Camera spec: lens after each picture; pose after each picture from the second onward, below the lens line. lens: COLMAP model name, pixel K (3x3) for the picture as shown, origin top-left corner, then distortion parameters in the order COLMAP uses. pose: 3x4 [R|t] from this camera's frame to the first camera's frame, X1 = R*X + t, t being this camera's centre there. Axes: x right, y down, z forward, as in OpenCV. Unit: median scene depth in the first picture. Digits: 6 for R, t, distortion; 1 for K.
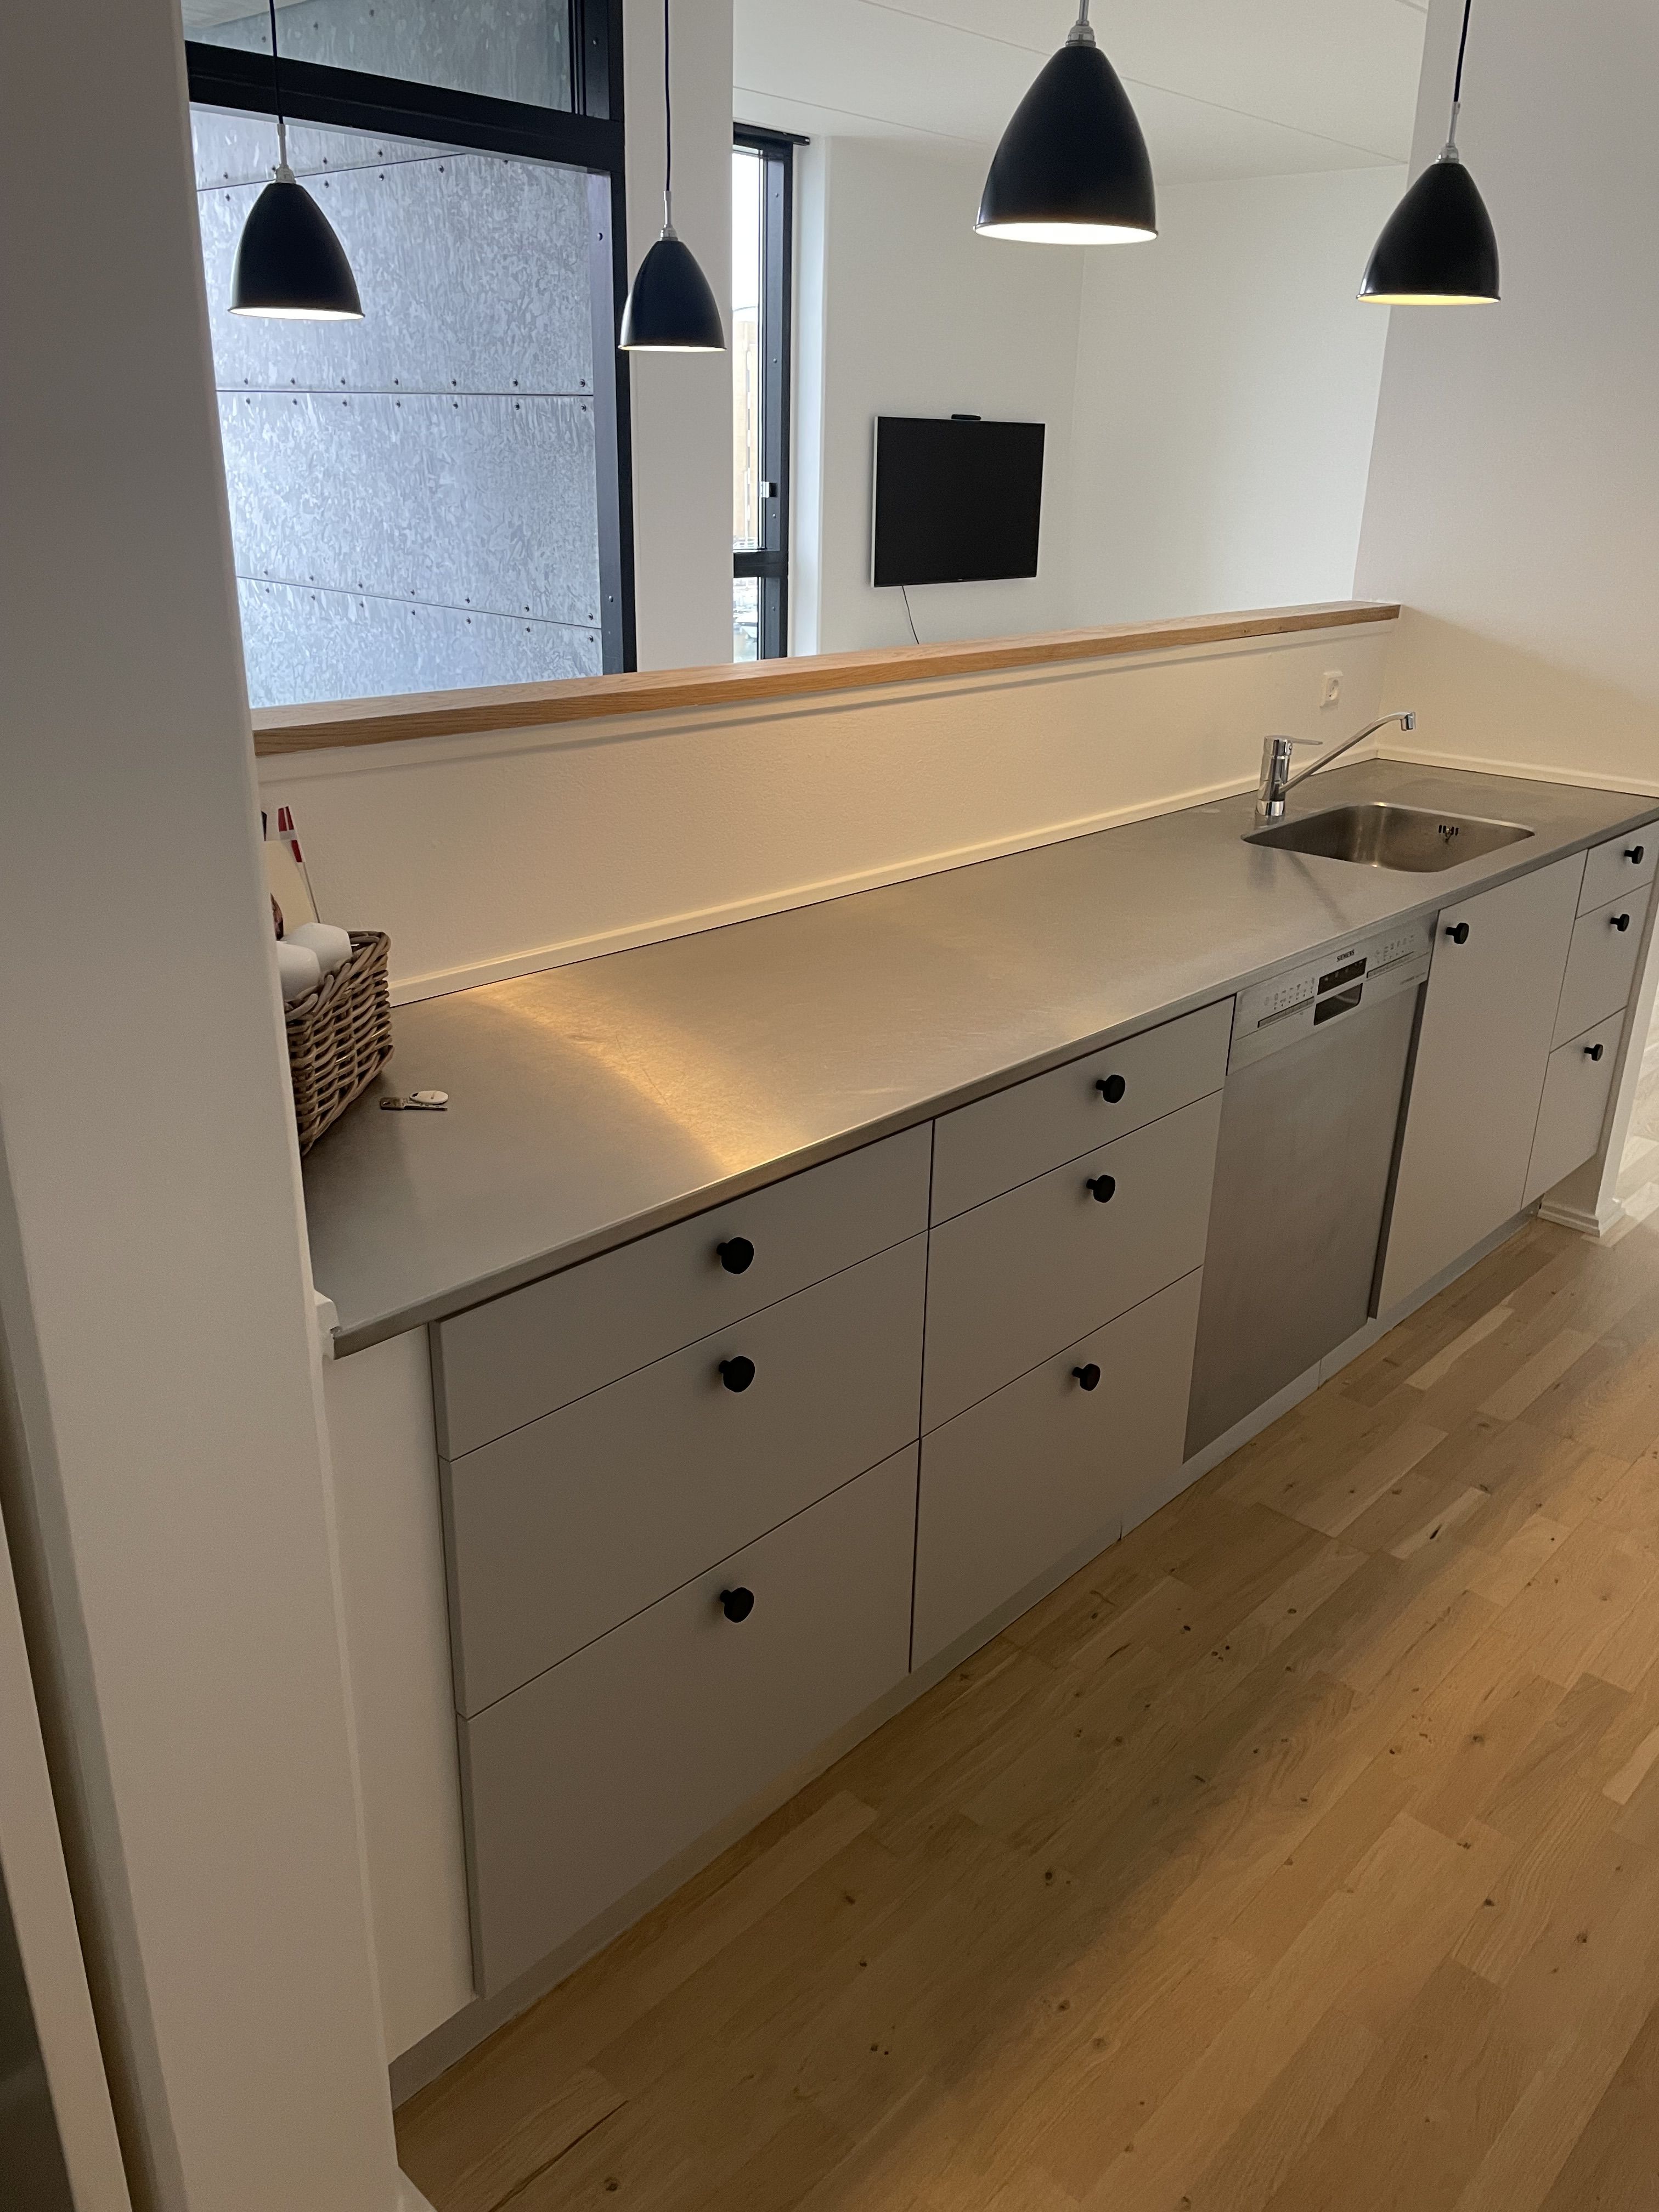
lens RADIAL K [[1592.8, 0, 839.2], [0, 1592.8, 1088.4], [0, 0, 1]] dist [0.027743, -0.073817]
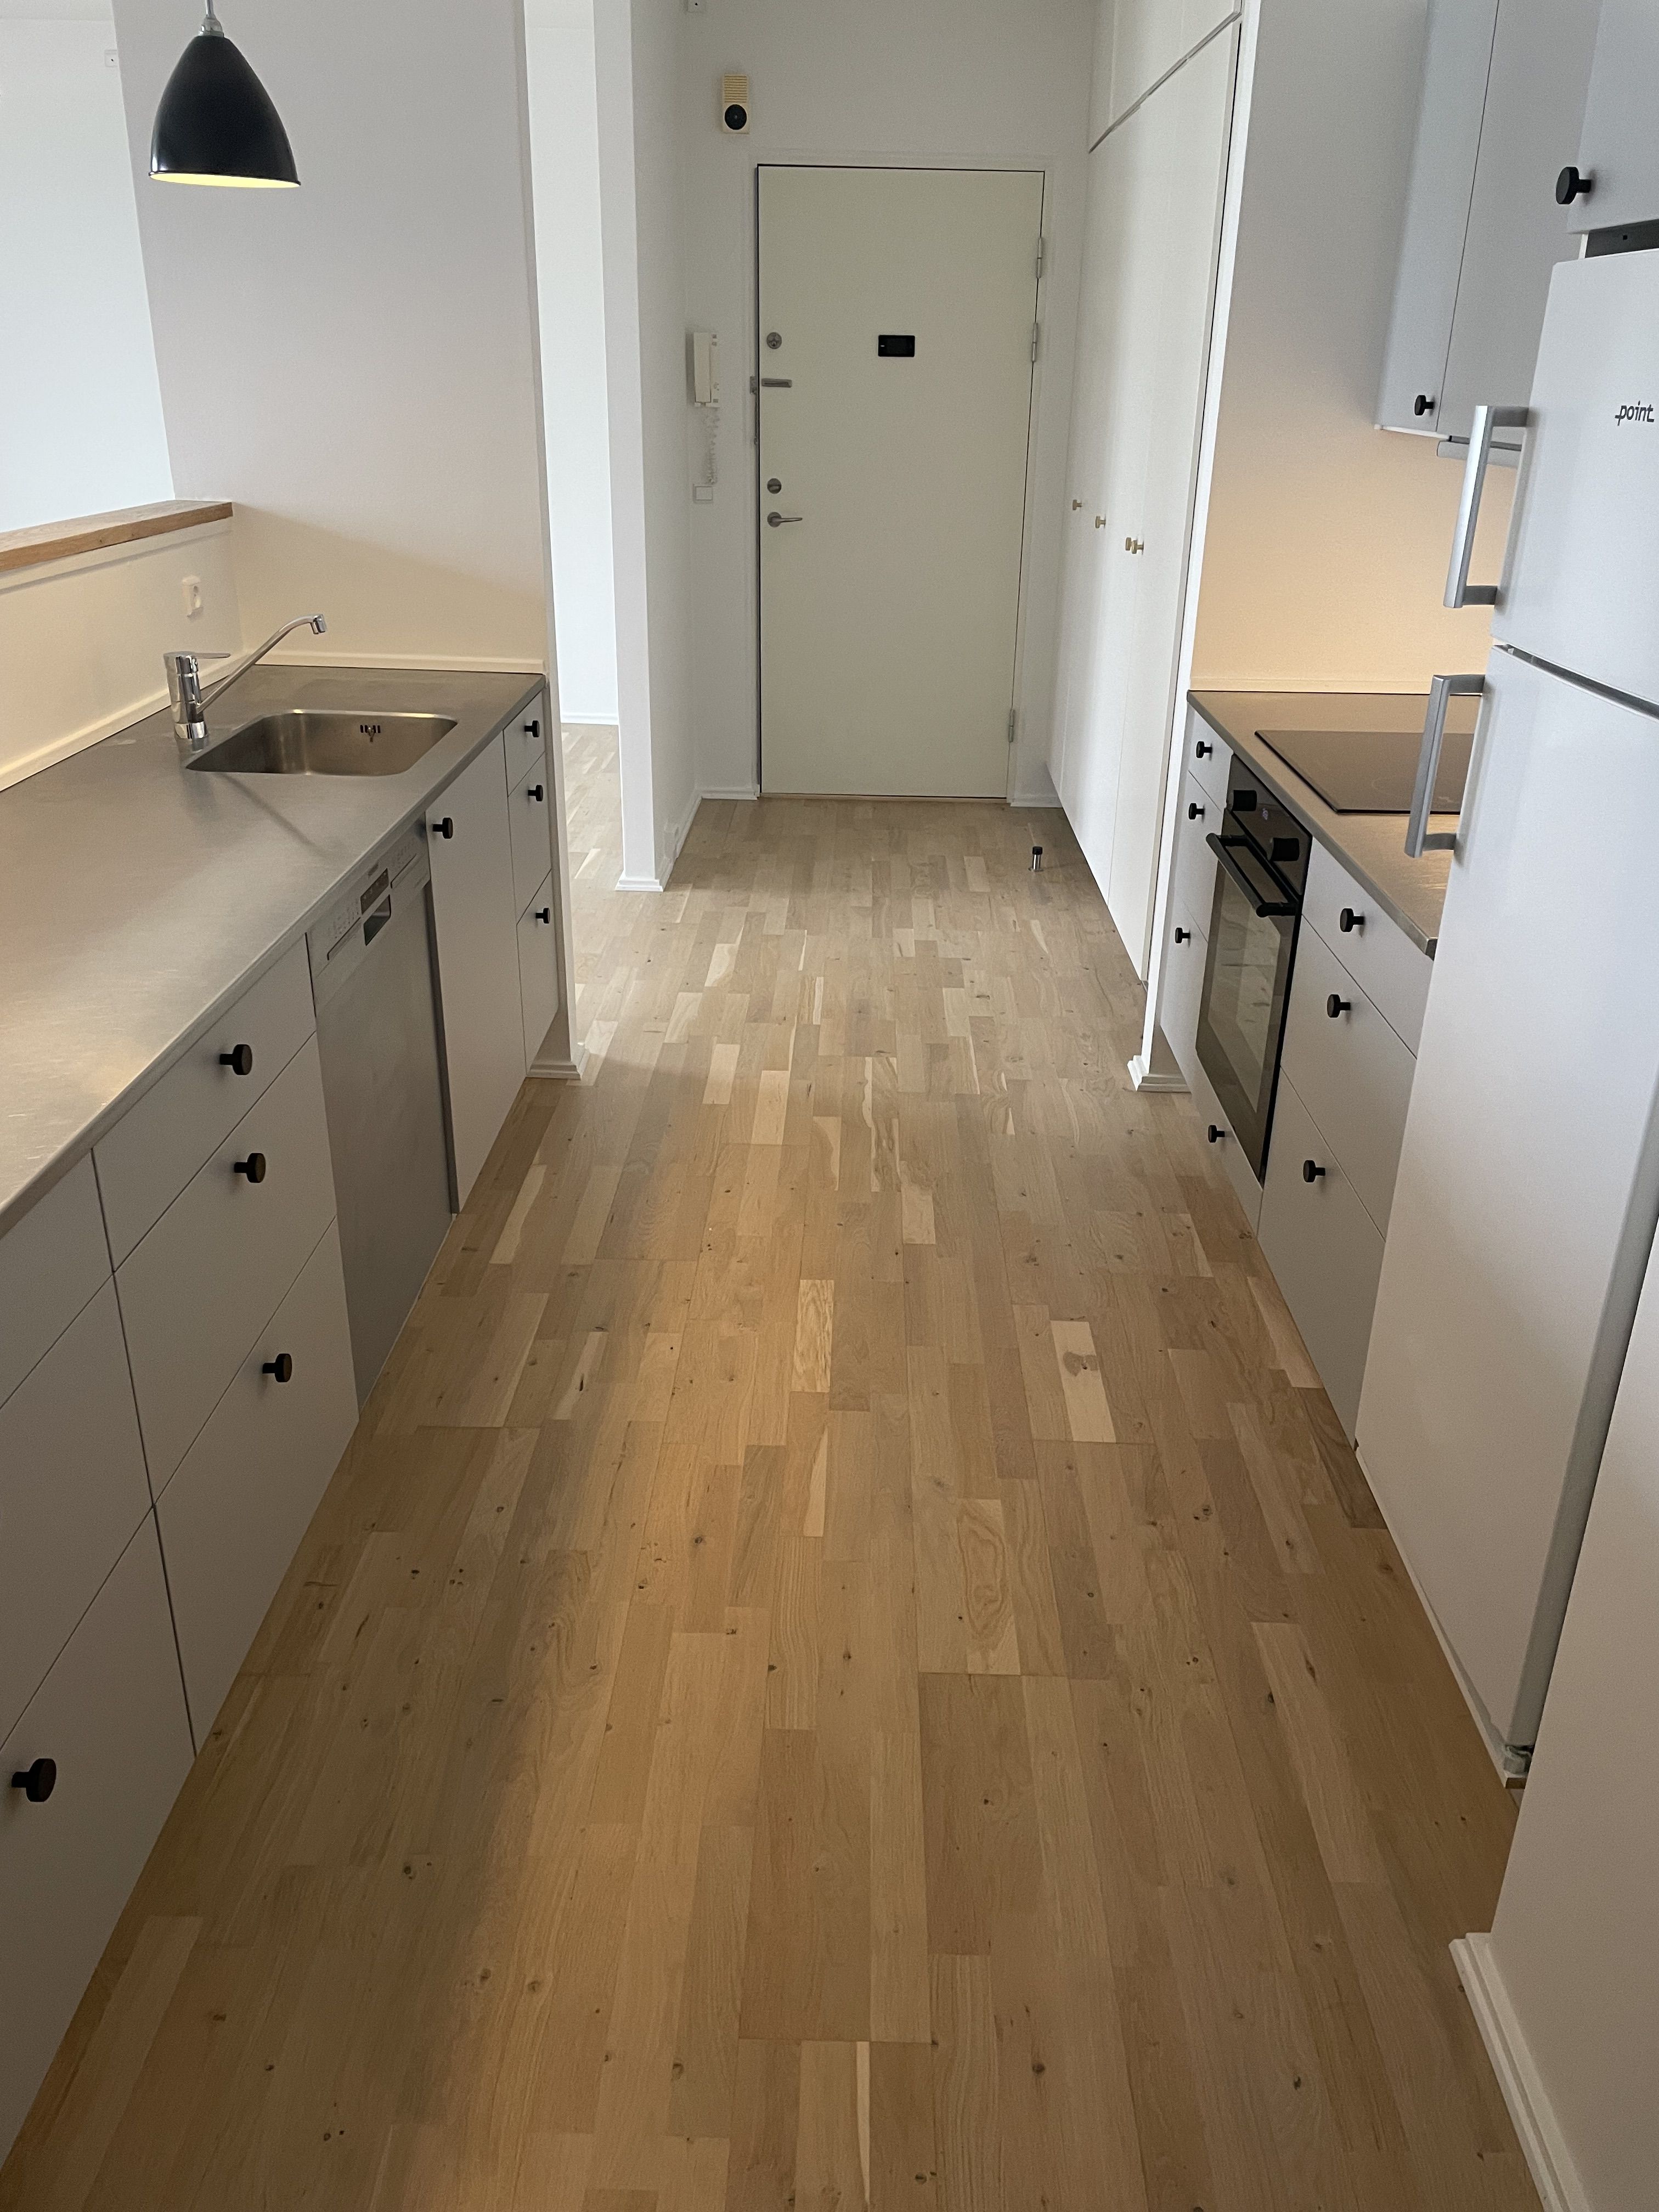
lens RADIAL K [[1592.8, 0, 845.4], [0, 1592.8, 1085.5], [0, 0, 1]] dist [0.027743, -0.073817]
pose [[0.731460, -0.271525, 0.625492, -0.117275], [0.233033, 0.961610, 0.144920, -0.029169], [-0.640829, 0.039757, 0.766653, 0.063335]]
